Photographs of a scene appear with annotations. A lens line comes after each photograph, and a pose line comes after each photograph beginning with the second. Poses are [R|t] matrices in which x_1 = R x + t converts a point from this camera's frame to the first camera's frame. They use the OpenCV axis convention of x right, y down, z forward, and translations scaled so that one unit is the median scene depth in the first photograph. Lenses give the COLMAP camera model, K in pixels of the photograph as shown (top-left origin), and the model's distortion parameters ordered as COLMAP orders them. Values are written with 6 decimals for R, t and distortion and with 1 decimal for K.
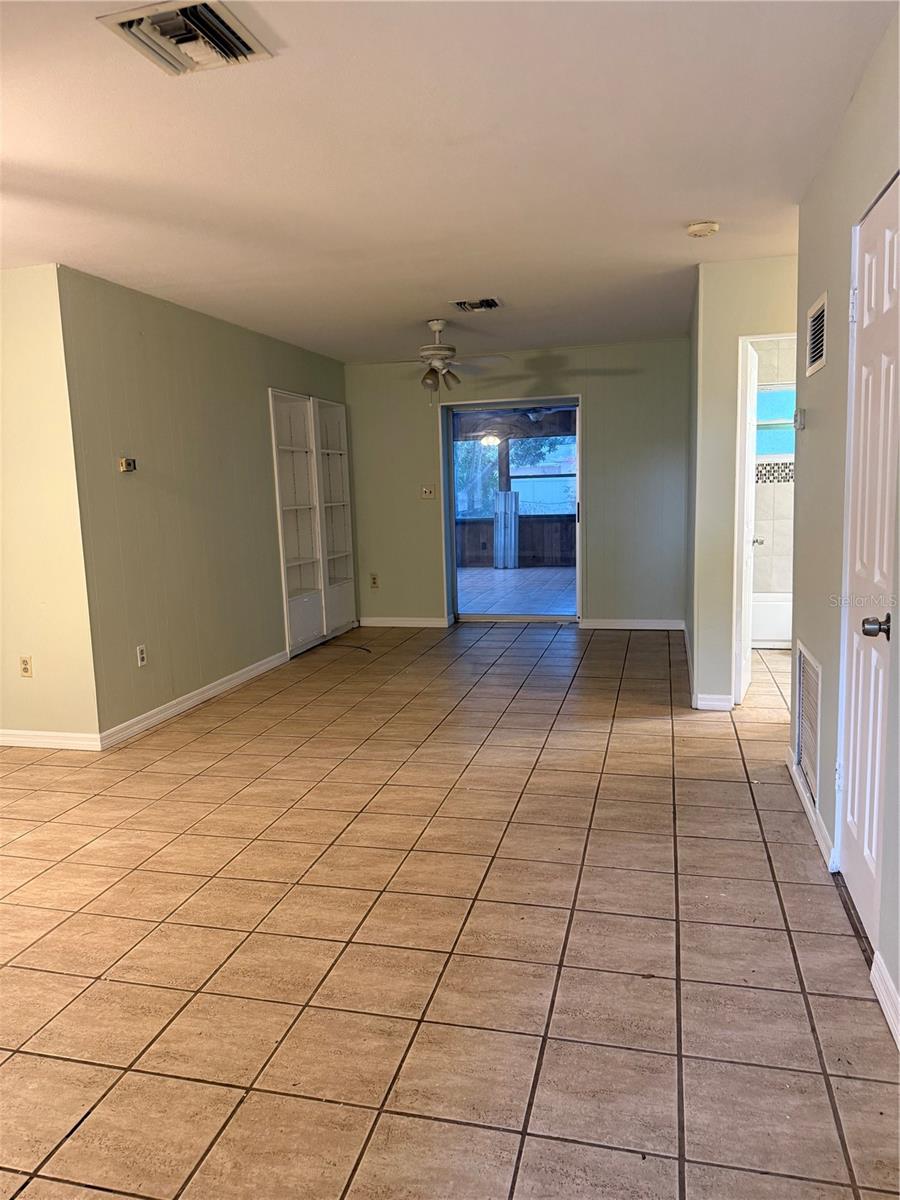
lens RADIAL K [[846.9, 0, 417.2], [0, 846.9, 598.2], [0, 0, 1]] dist [0.063209, -0.040248]
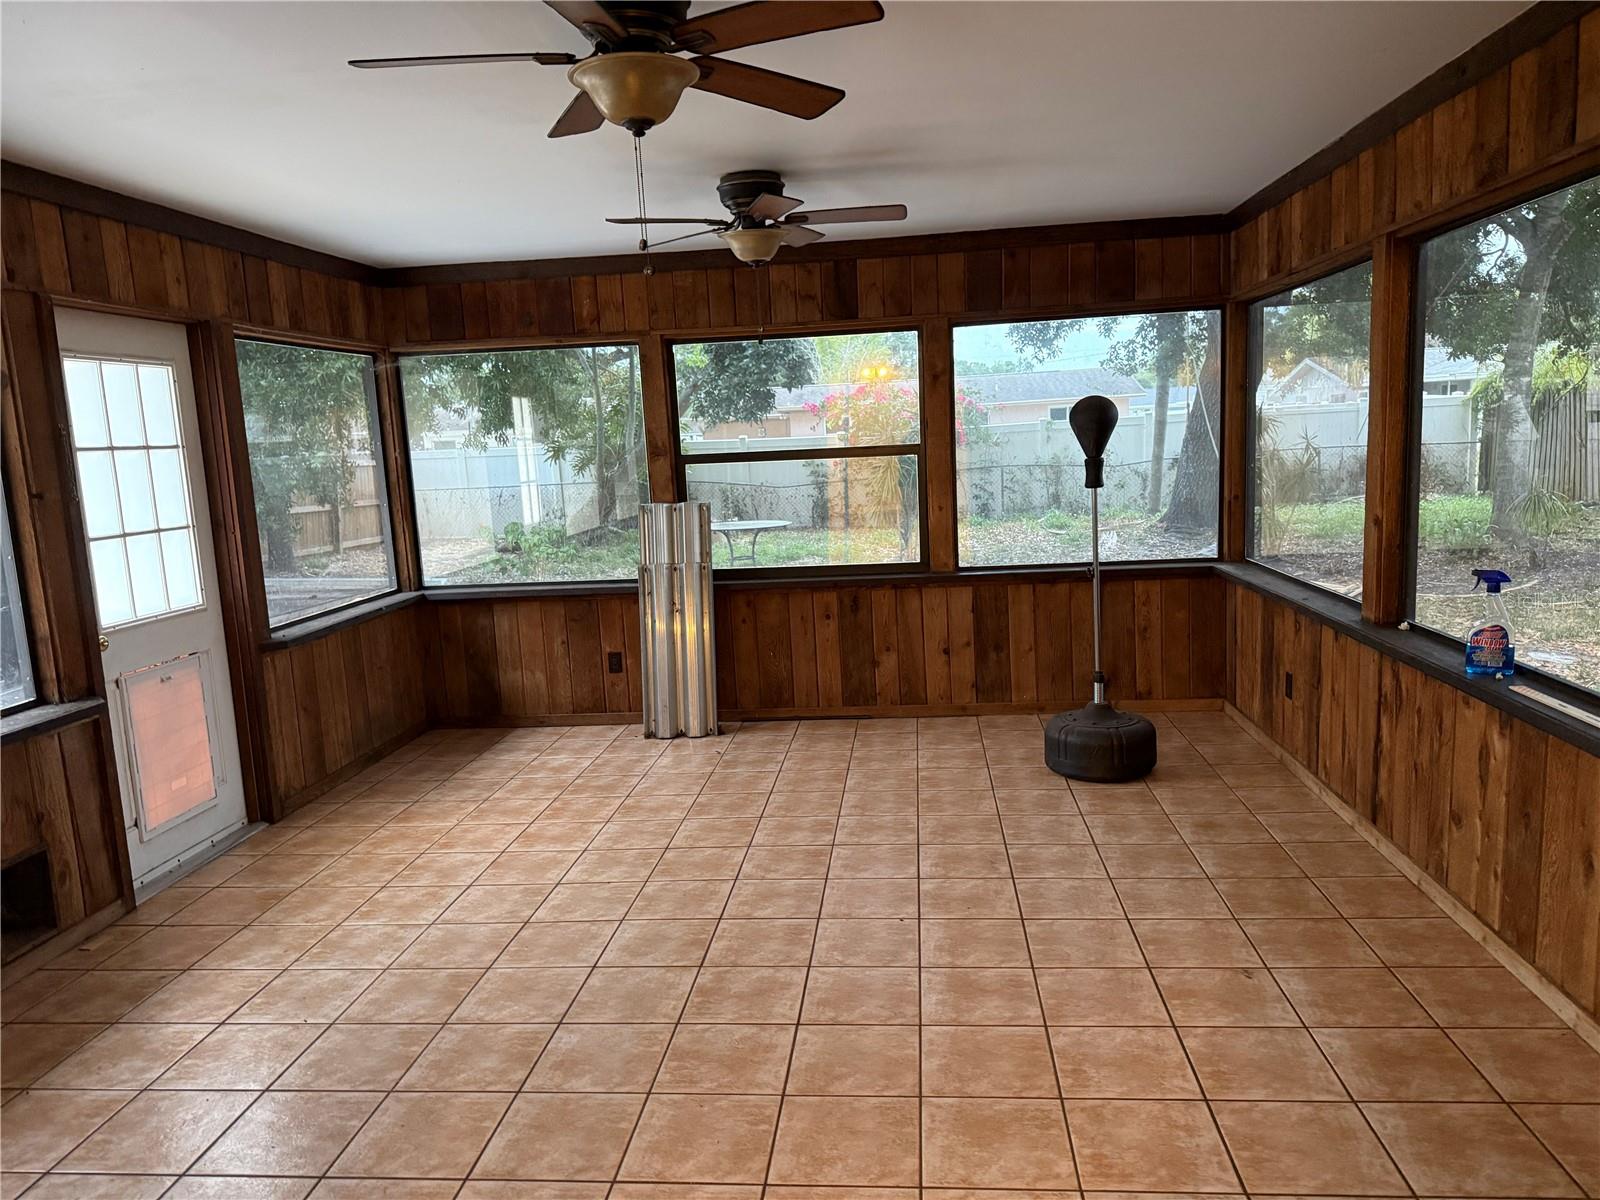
lens RADIAL K [[1129.3, 0, 807.7], [0, 1129.3, 598.5], [0, 0, 1]] dist [0.063209, -0.040248]
pose [[0.982174, -0.034224, 0.184832, 0.073282], [0.034009, 0.999412, 0.004333, -0.087763], [-0.184872, 0.002030, 0.982761, 0.553963]]
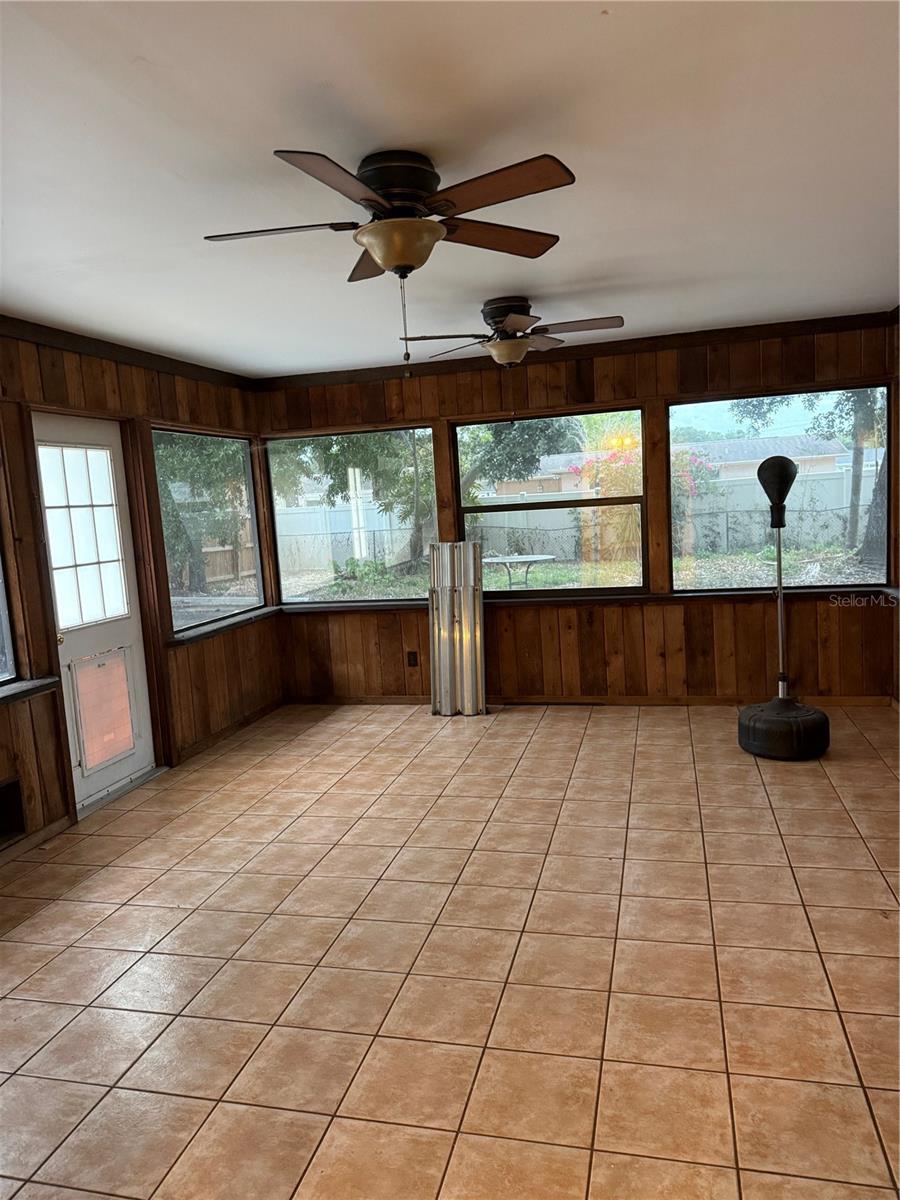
lens RADIAL K [[846.3, 0, 450.0], [0, 846.3, 600.0], [0, 0, 1]] dist [0.078278, -0.066250]
pose [[0.998992, -0.025379, 0.037012, 0.084816], [0.026012, 0.999522, -0.016714, -0.086851], [-0.036571, 0.017660, 0.999175, 0.549180]]
